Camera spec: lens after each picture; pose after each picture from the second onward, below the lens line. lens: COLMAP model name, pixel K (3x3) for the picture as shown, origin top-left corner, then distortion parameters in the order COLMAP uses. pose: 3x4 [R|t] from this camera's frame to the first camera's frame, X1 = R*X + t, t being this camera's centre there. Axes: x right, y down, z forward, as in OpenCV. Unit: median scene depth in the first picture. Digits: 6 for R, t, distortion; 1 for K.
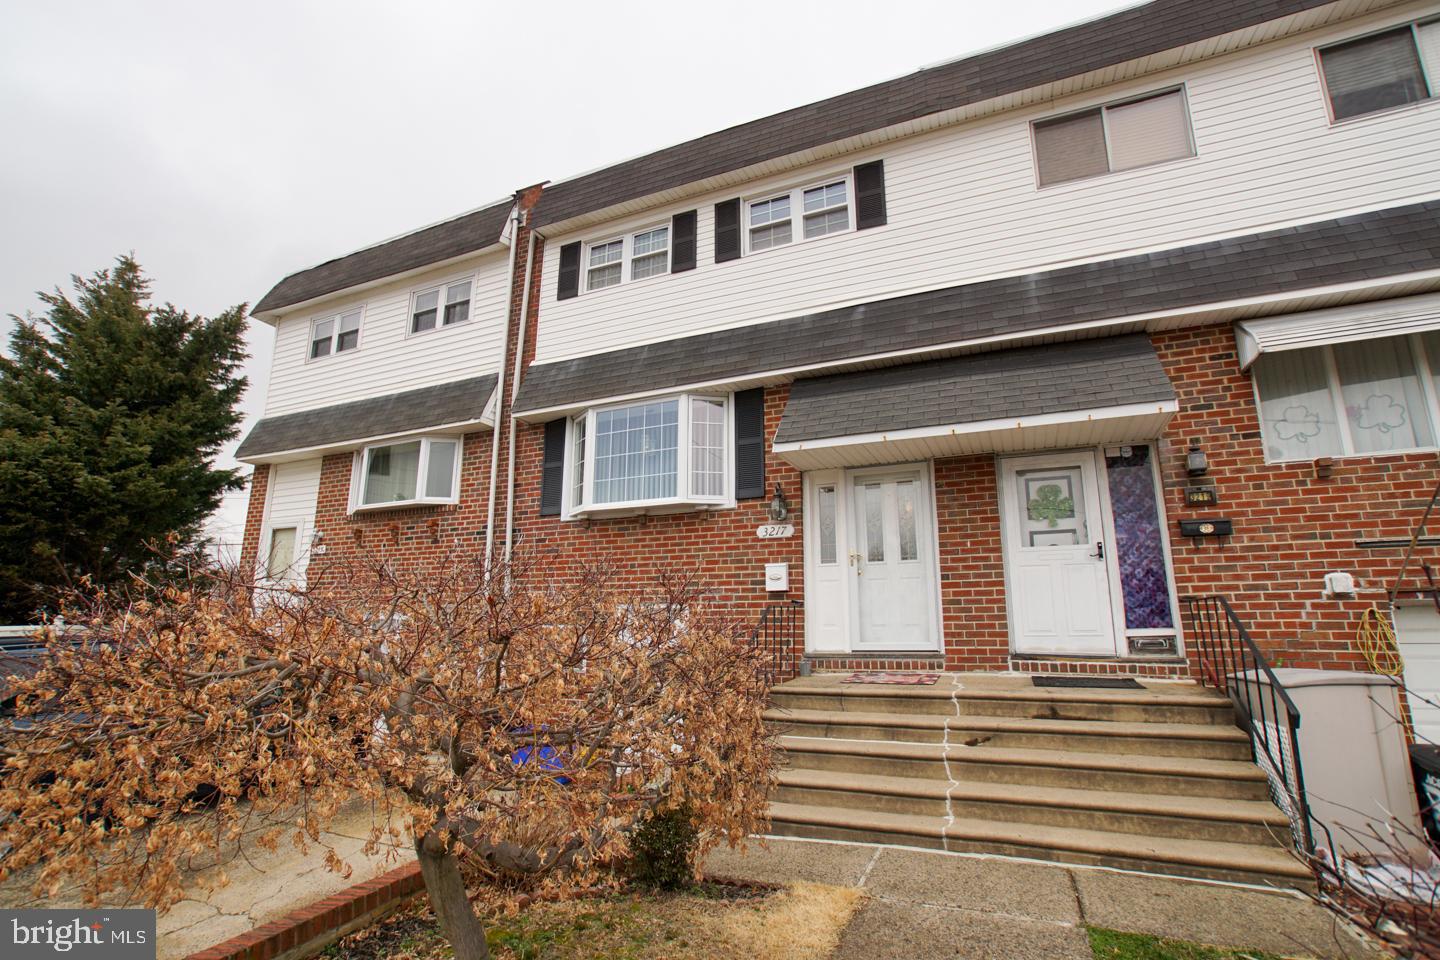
lens RADIAL K [[693.2, 0, 705.4], [0, 693.2, 491.1], [0, 0, 1]] dist [-0.063528, 0.028249]
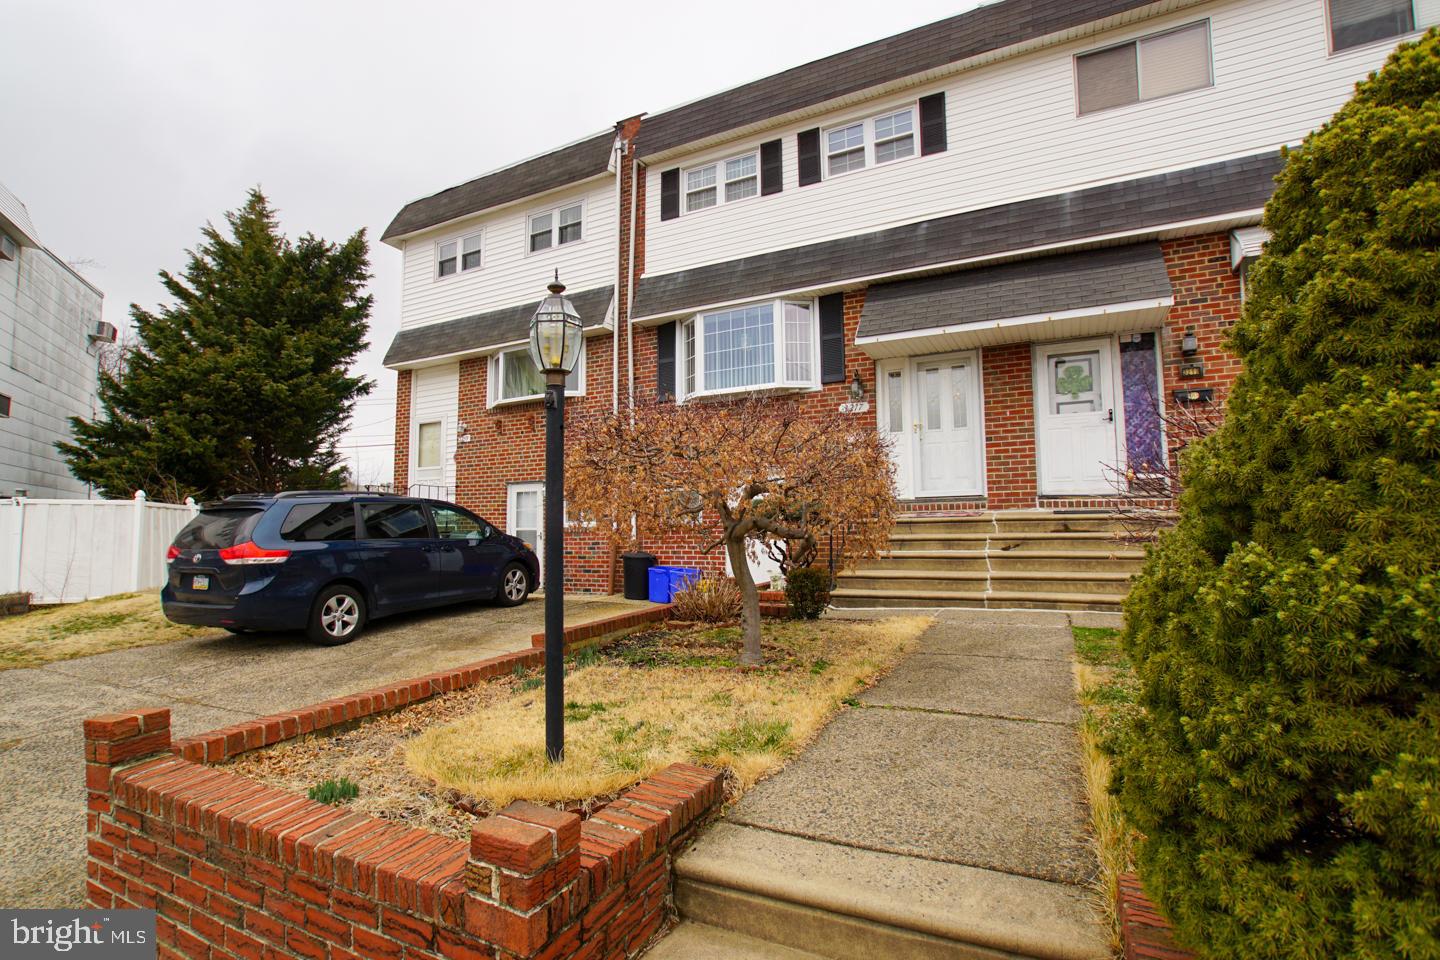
lens RADIAL K [[693.2, 0, 701.5], [0, 693.2, 491.9], [0, 0, 1]] dist [-0.063528, 0.028249]
pose [[0.998178, -0.016169, -0.058138, -0.102496], [0.024202, 0.989821, 0.140244, 0.024580], [0.055279, -0.141396, 0.988409, -0.278390]]
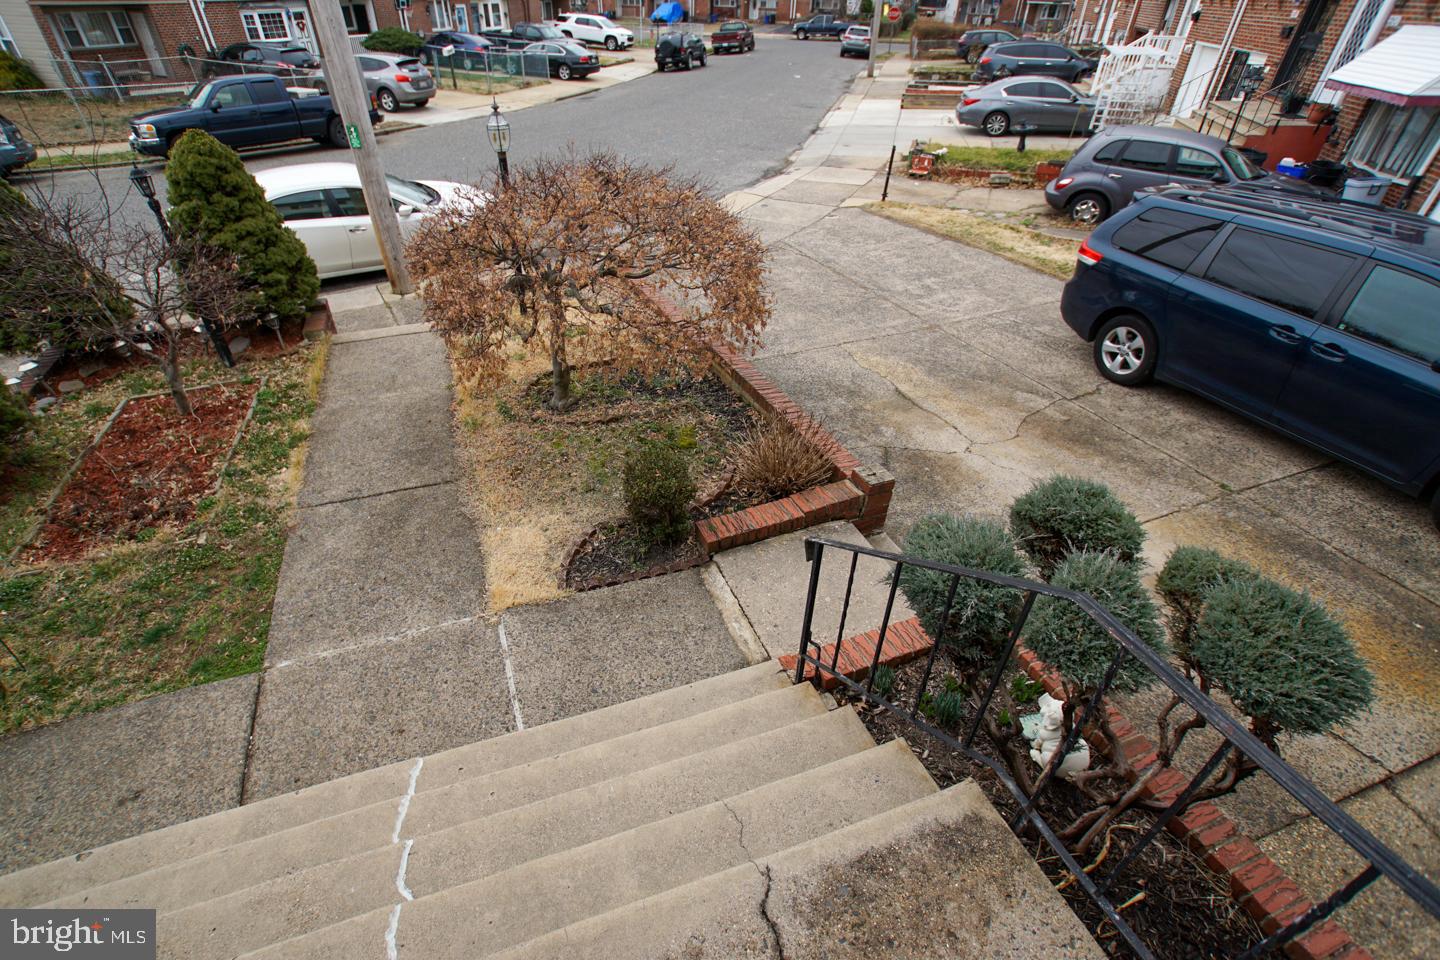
lens RADIAL K [[693.2, 0, 713.2], [0, 693.2, 492.6], [0, 0, 1]] dist [-0.063528, 0.028249]
pose [[-0.719108, 0.408395, -0.562225, 0.221649], [0.130067, 0.873881, 0.468417, 0.018828], [0.682617, 0.263715, -0.681534, 0.882424]]
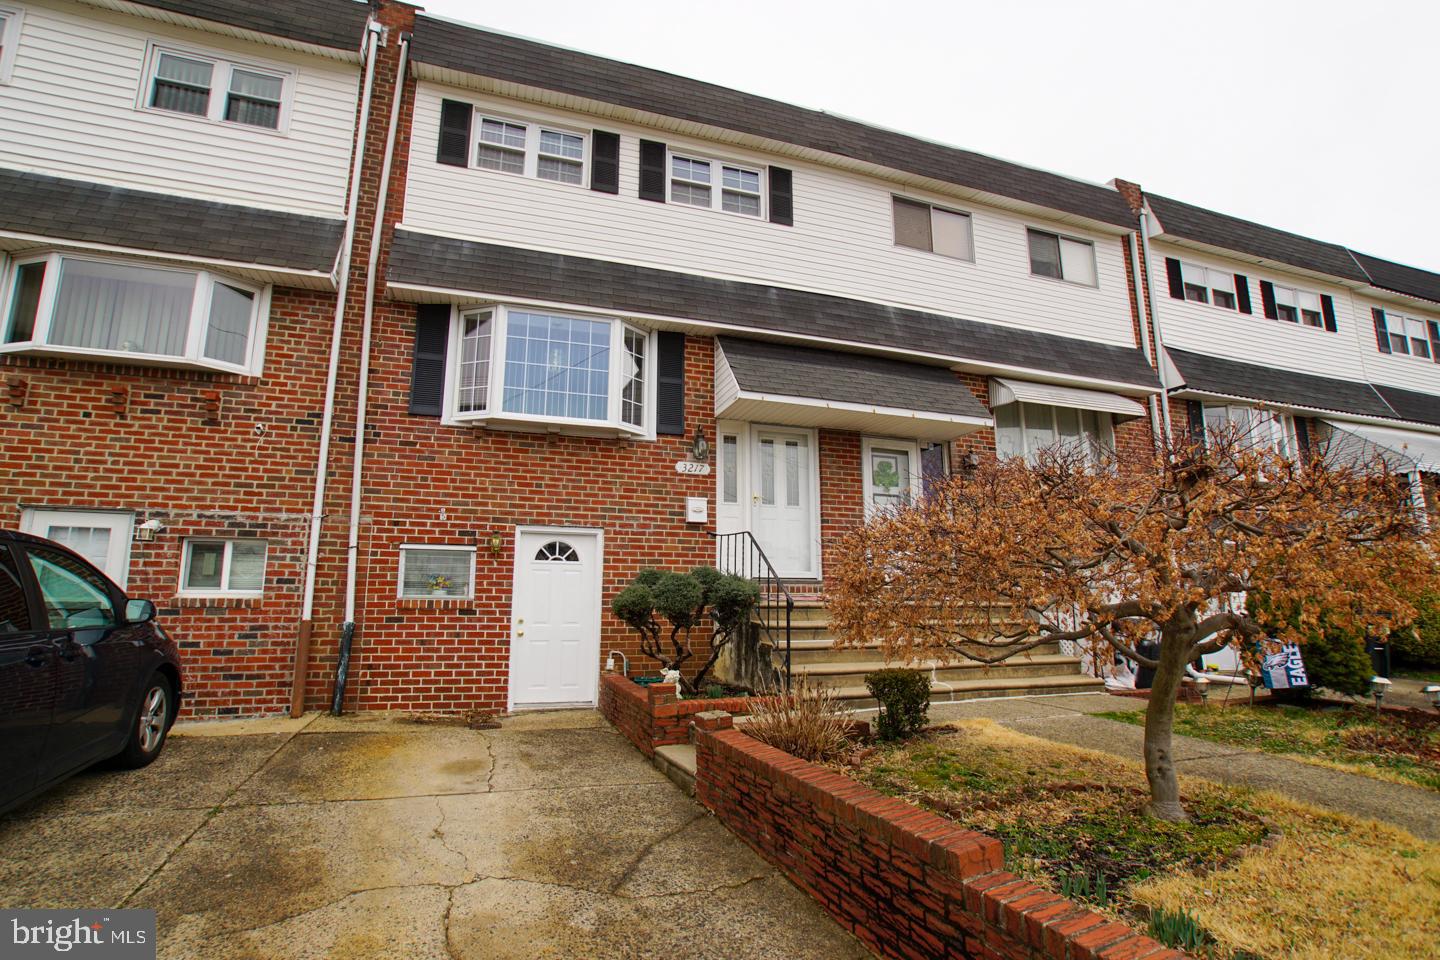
lens RADIAL K [[693.2, 0, 709.1], [0, 693.2, 489.9], [0, 0, 1]] dist [-0.063528, 0.028249]
pose [[0.731631, 0.108664, 0.672985, -0.584587], [-0.140834, 0.990010, -0.006746, 0.091196], [-0.666995, -0.089844, 0.739626, 0.166351]]
